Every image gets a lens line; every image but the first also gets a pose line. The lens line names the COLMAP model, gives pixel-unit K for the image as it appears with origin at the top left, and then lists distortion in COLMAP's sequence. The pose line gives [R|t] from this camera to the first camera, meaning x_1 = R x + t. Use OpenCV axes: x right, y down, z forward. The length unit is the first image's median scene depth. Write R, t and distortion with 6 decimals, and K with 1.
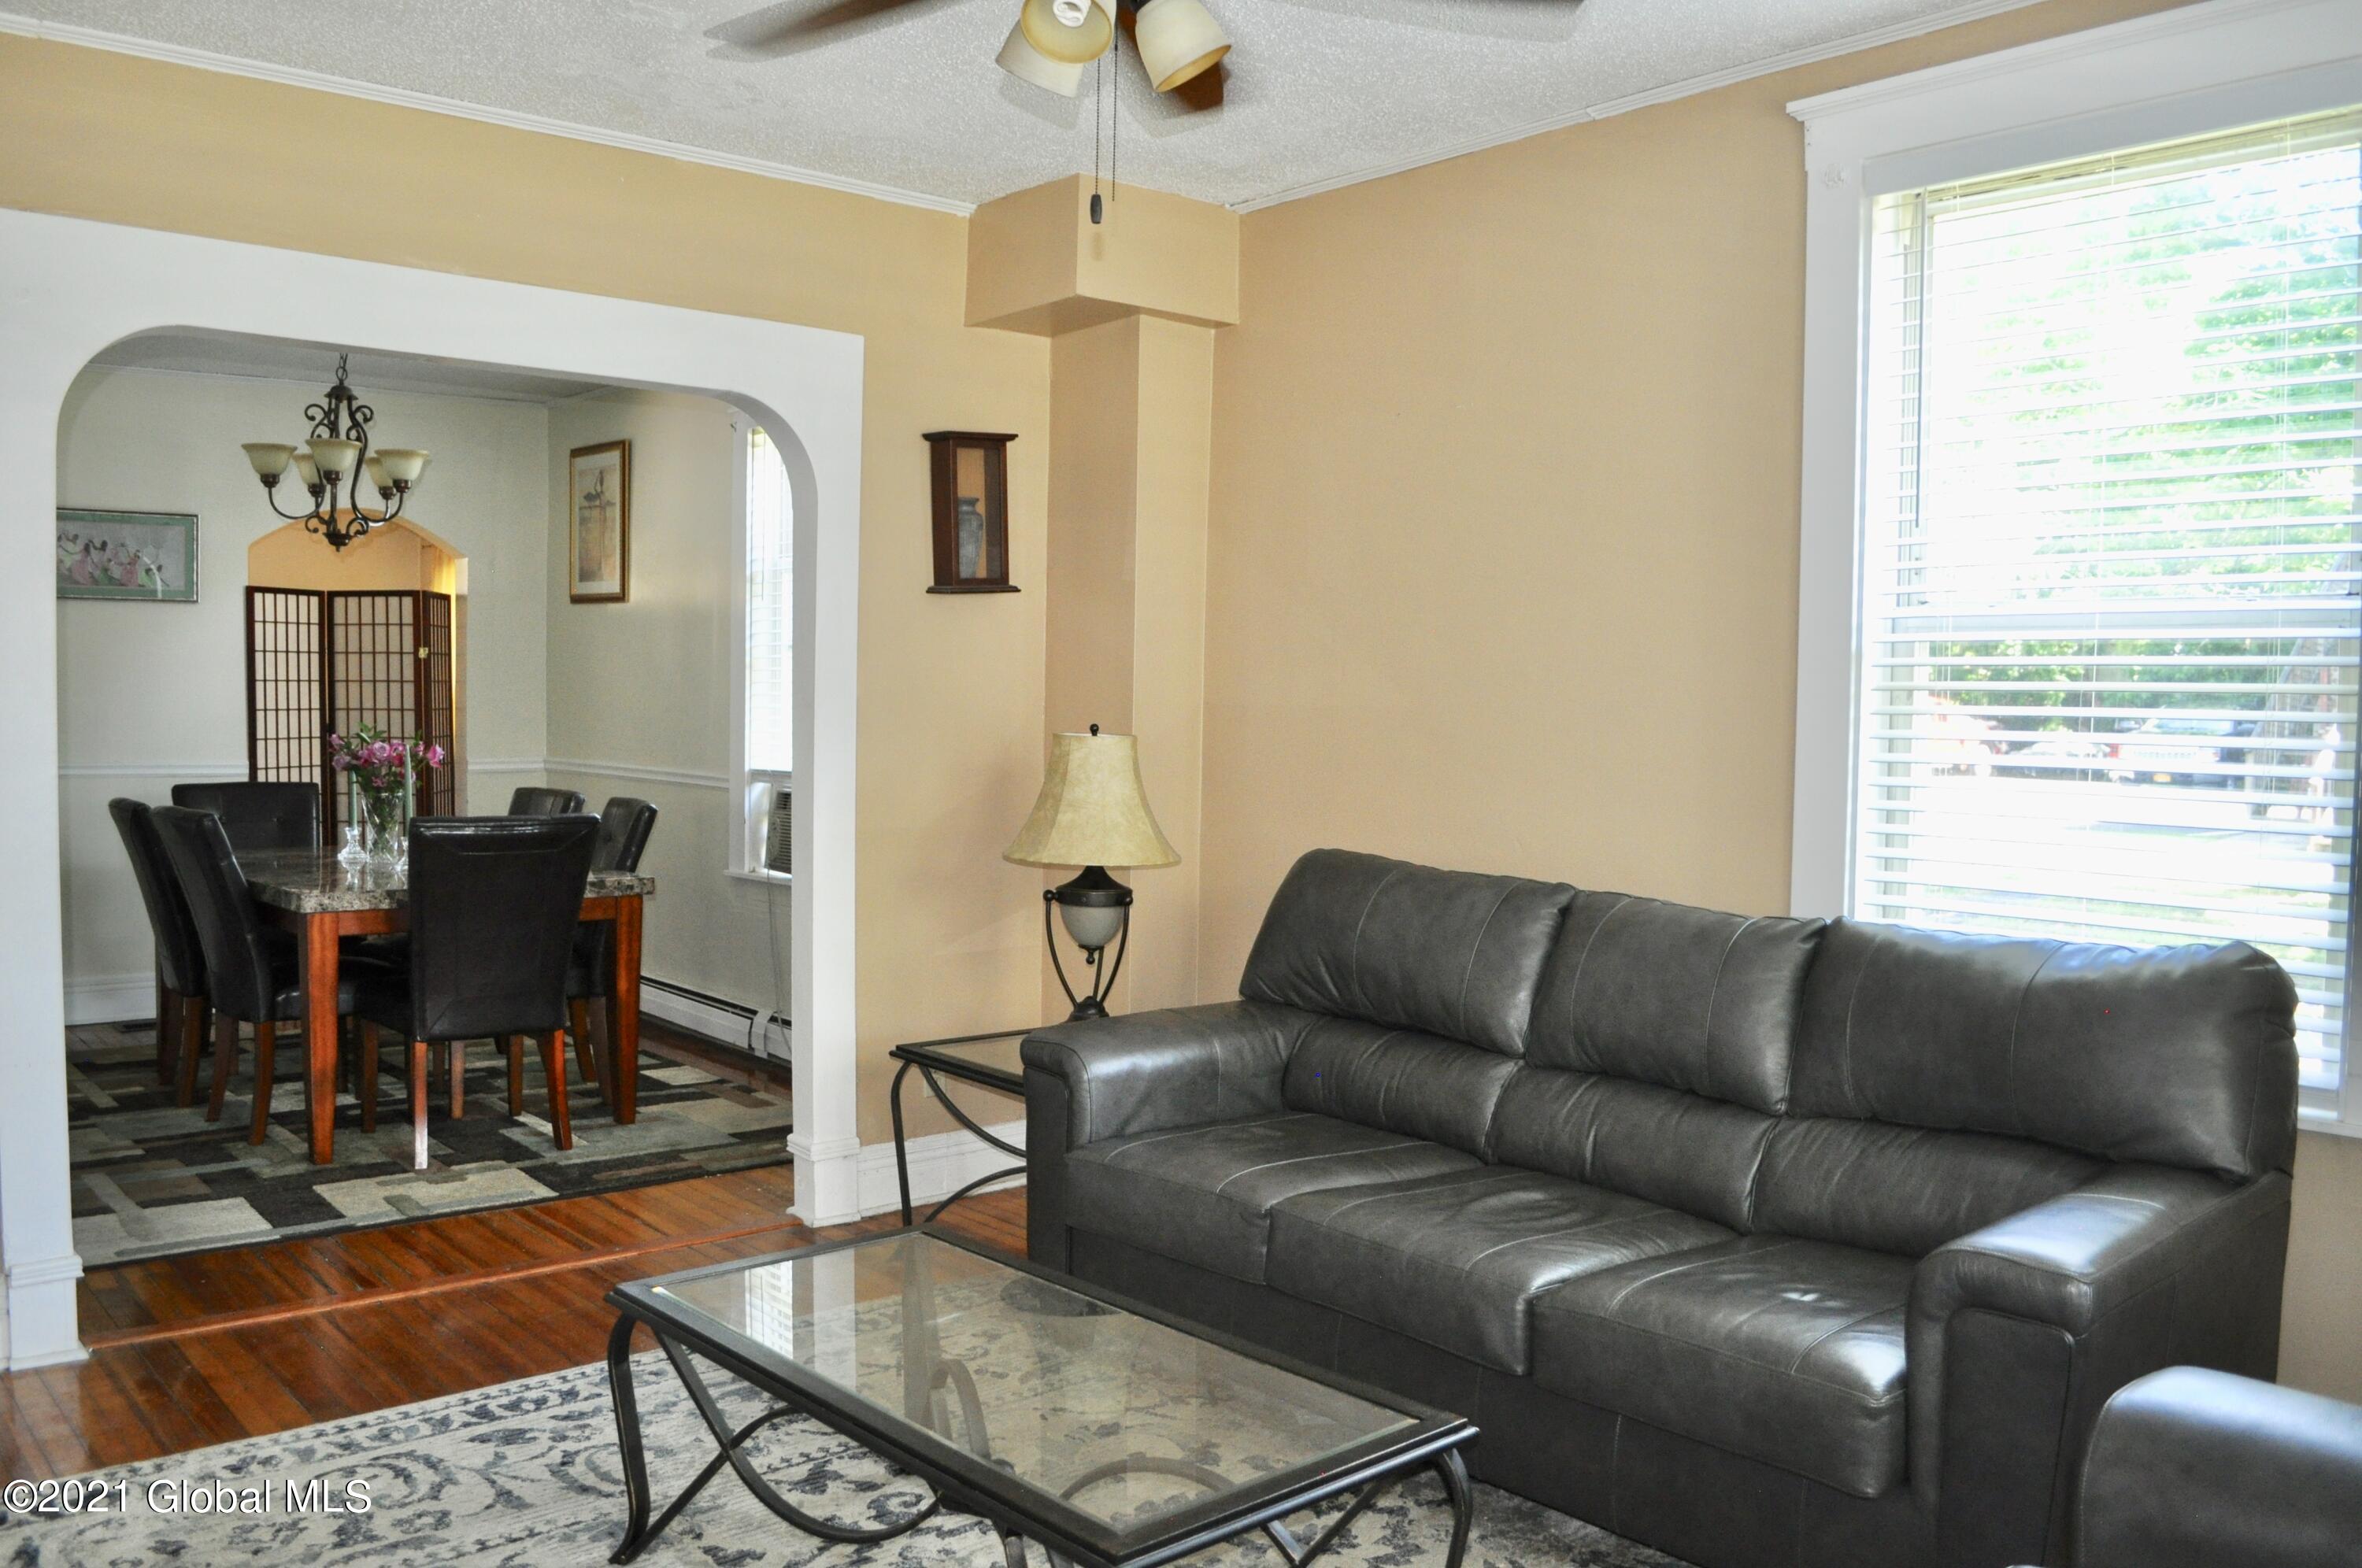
lens RADIAL K [[1910.4, 0, 1186.8], [0, 1910.4, 773.5], [0, 0, 1]] dist [-0.075029, 0.002053]
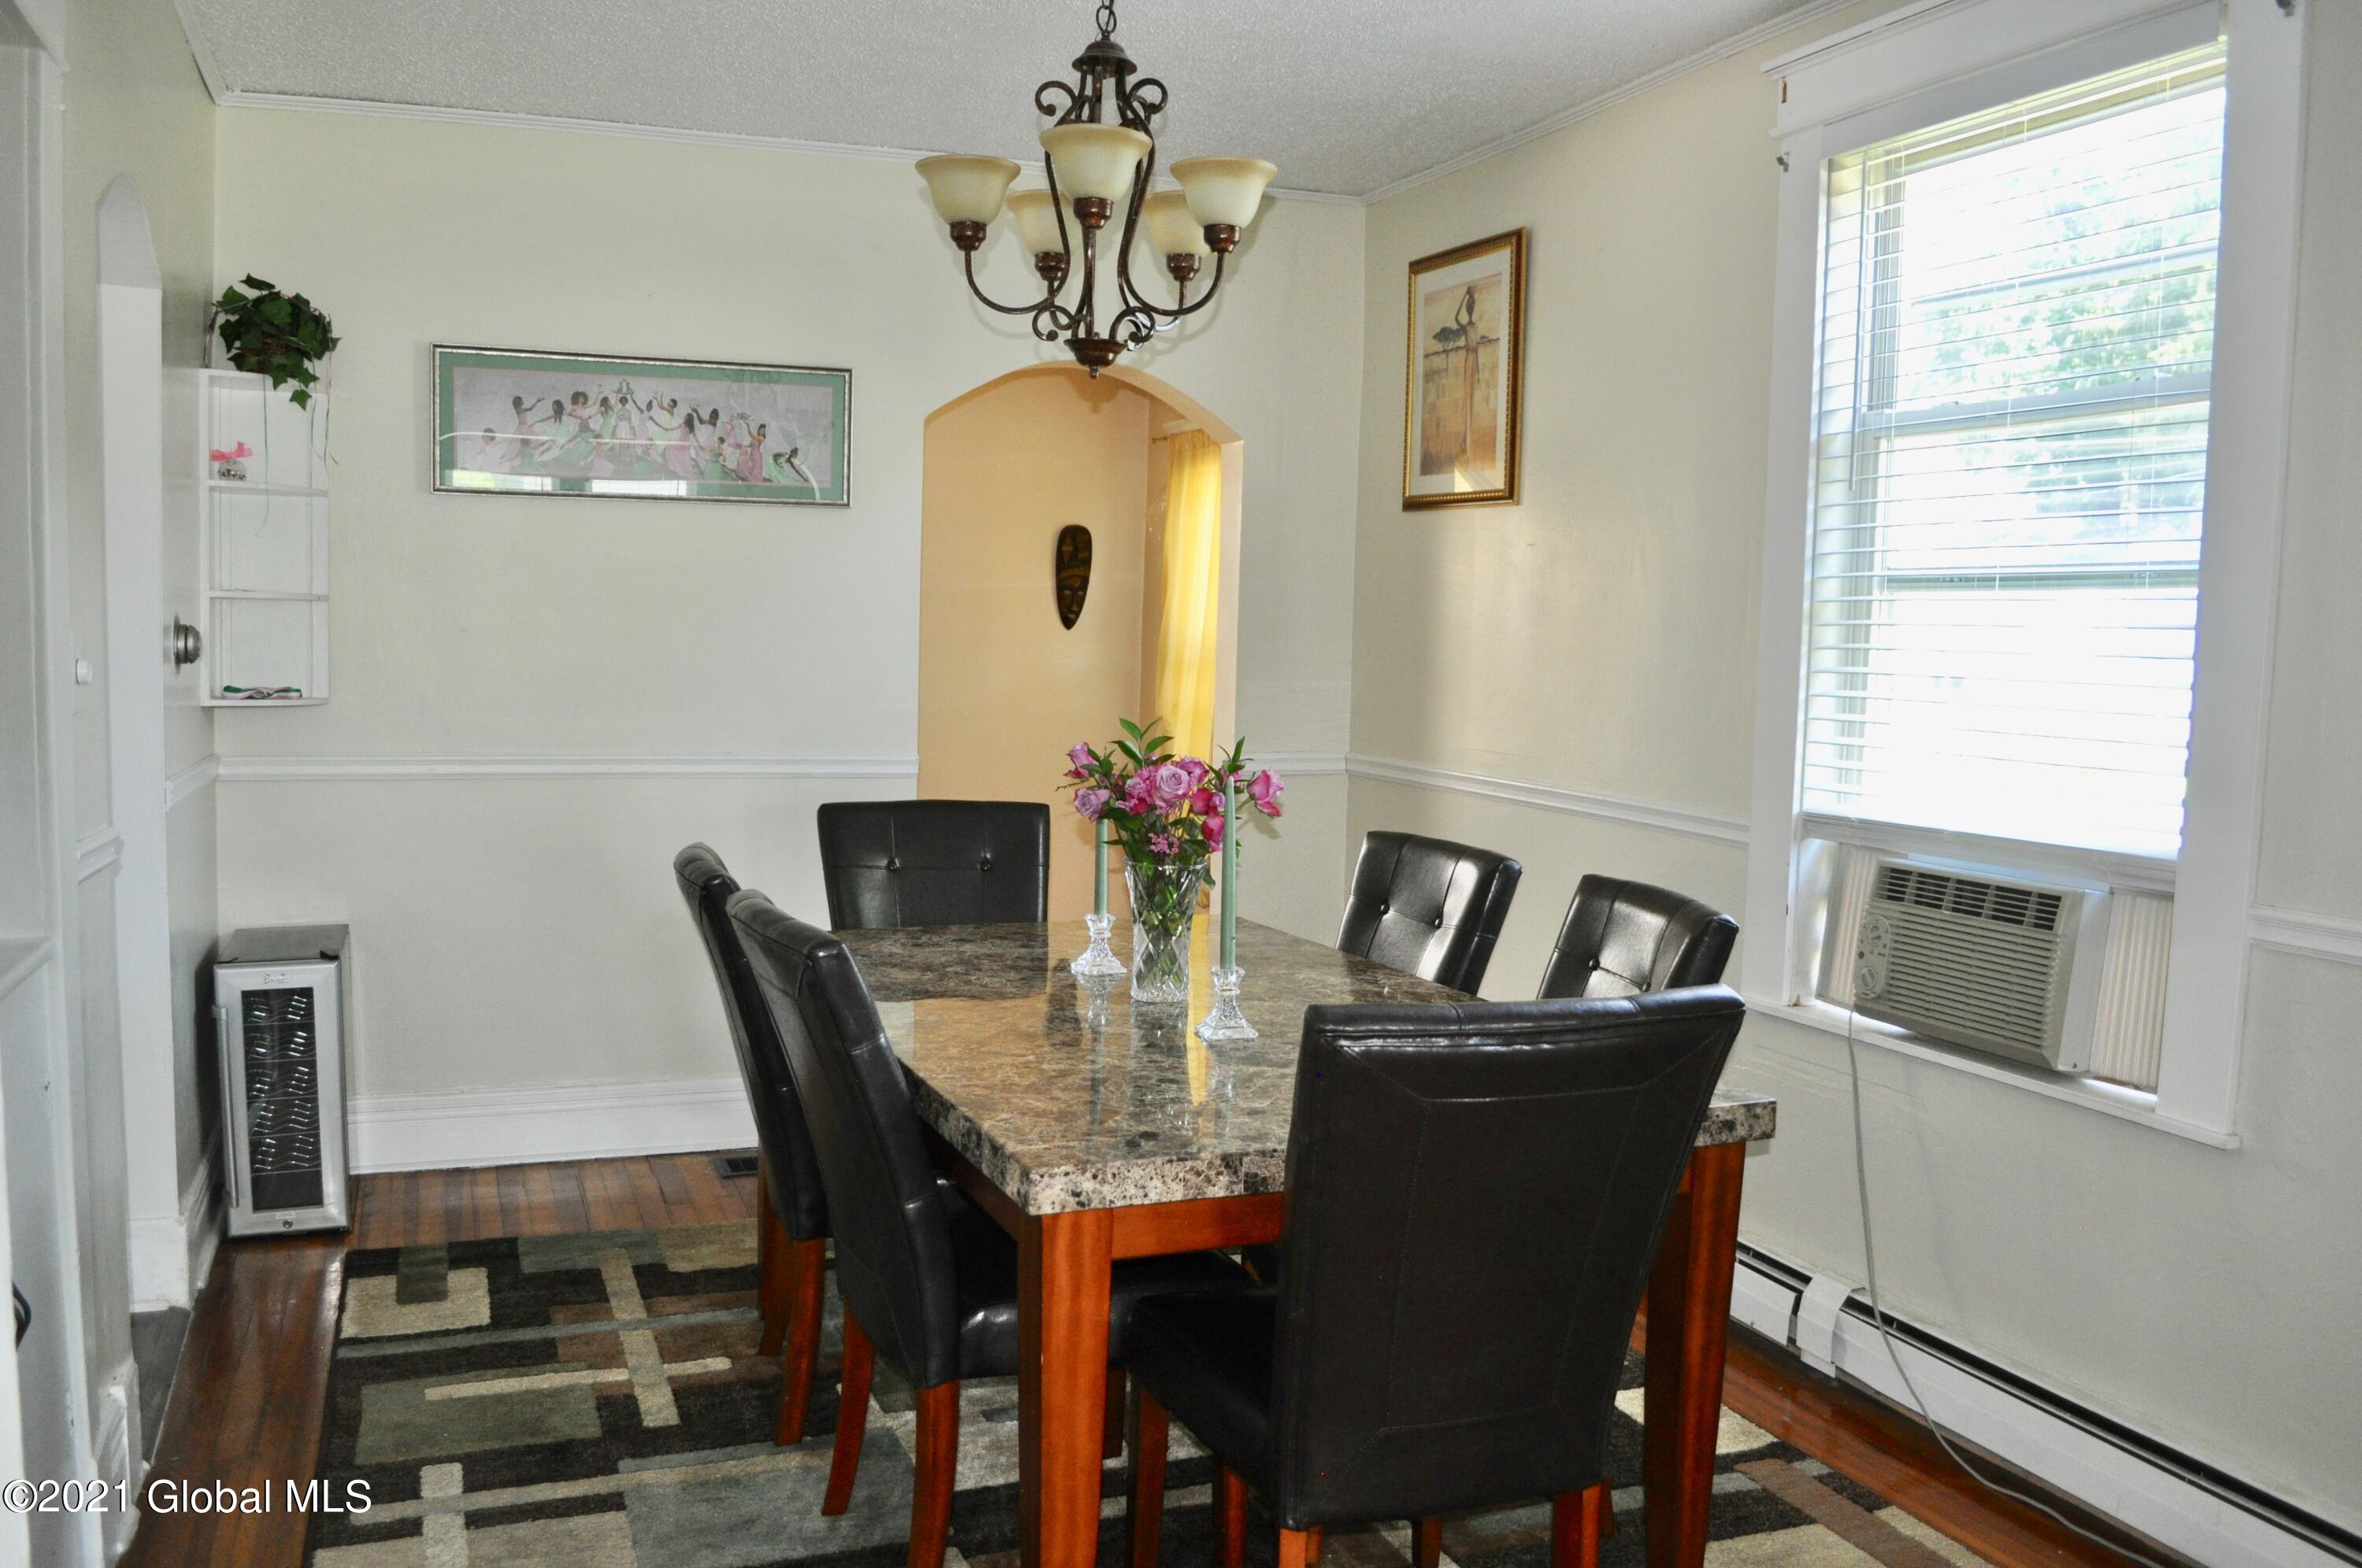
lens RADIAL K [[1910.4, 0, 1173.5], [0, 1910.4, 795.7], [0, 0, 1]] dist [-0.075029, 0.002053]
pose [[0.944771, 0.038052, -0.325513, -0.261658], [-0.024743, 0.998684, 0.044929, -0.030673], [0.326795, -0.034393, 0.944469, 0.523794]]
